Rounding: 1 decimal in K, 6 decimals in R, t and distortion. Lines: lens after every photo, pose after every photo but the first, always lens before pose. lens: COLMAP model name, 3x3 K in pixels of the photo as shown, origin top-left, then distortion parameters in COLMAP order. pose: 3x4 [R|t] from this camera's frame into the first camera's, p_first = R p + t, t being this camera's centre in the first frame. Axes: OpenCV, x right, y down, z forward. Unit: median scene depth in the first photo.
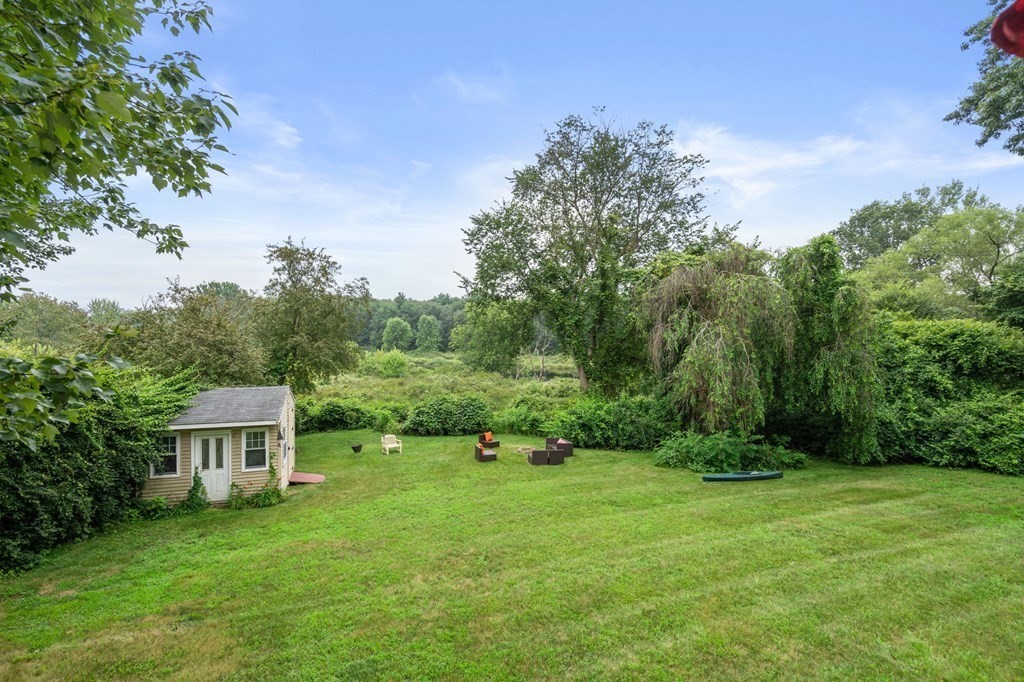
lens RADIAL K [[468.6, 0, 505.0], [0, 468.6, 341.6], [0, 0, 1]] dist [-0.006393, 0.002109]
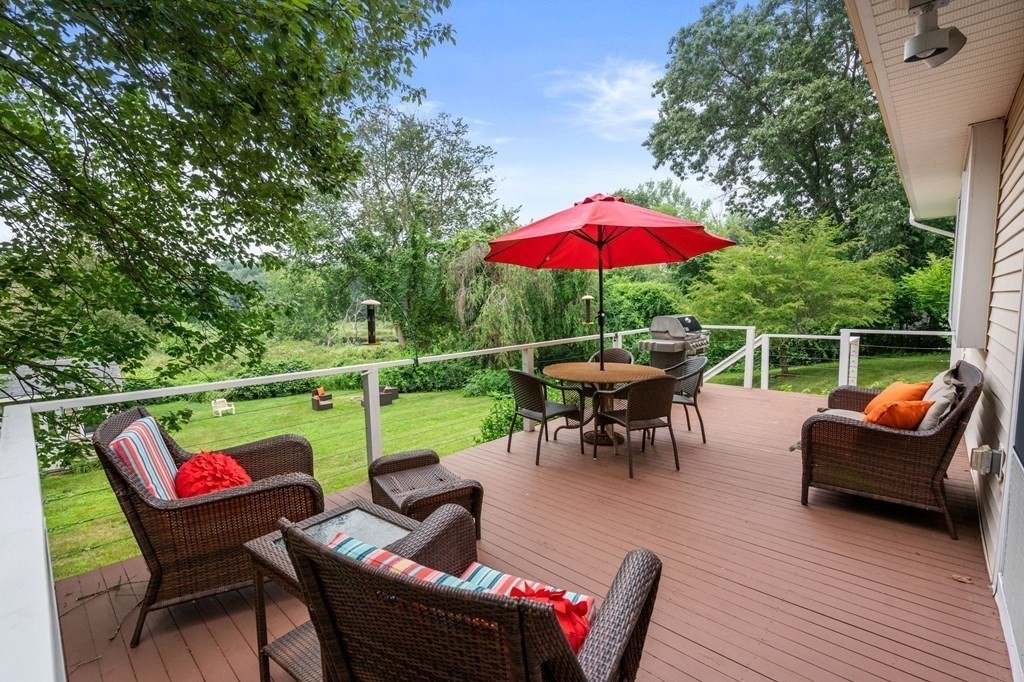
lens RADIAL K [[468.6, 0, 504.6], [0, 468.6, 350.9], [0, 0, 1]] dist [-0.006393, 0.002109]
pose [[0.919519, -0.066218, 0.387427, -0.048346], [0.029866, 0.994628, 0.099113, 0.007242], [-0.391909, -0.079566, 0.916557, -0.157319]]
